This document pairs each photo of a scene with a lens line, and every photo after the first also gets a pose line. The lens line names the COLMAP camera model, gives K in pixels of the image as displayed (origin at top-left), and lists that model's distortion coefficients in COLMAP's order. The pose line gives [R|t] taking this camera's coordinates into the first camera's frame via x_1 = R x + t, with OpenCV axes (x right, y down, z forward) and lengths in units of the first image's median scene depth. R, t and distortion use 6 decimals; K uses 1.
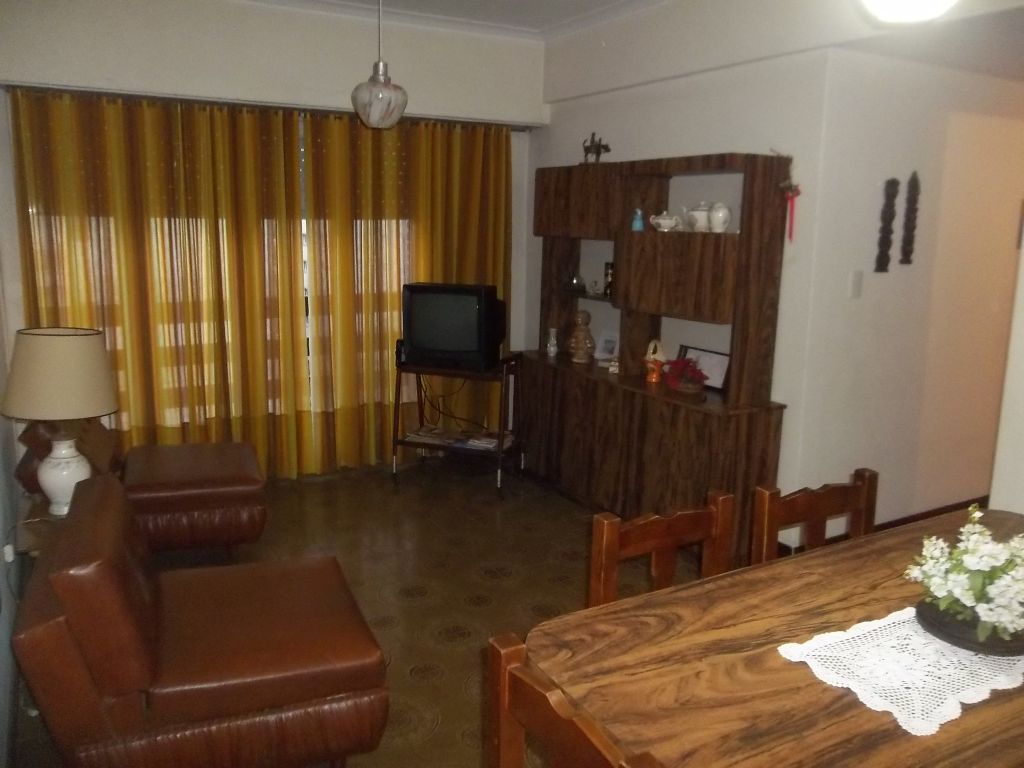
lens RADIAL K [[840.4, 0, 519.1], [0, 840.4, 377.6], [0, 0, 1]] dist [-0.006142, 0.001419]
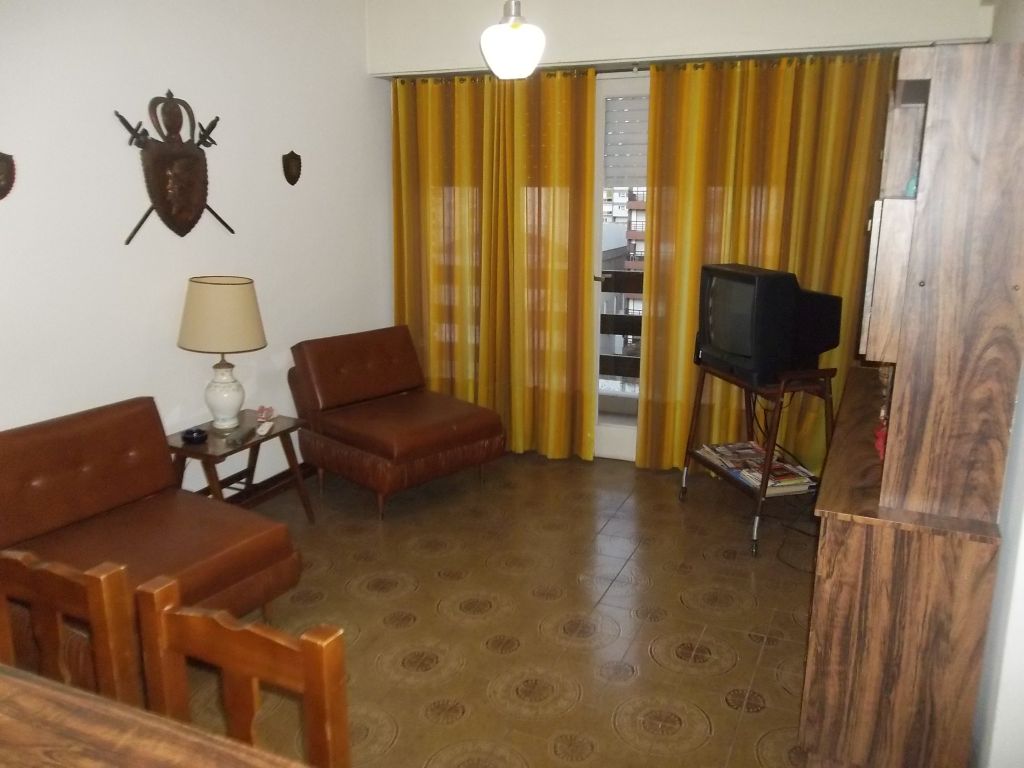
lens RADIAL K [[855.6, 0, 511.9], [0, 855.6, 403.9], [0, 0, 1]] dist [0.007066, 0.000606]
pose [[0.579867, 0.194497, -0.791154, 0.516127], [-0.140527, 0.980409, 0.138026, -0.078799], [0.802500, 0.031142, 0.595839, 0.401859]]
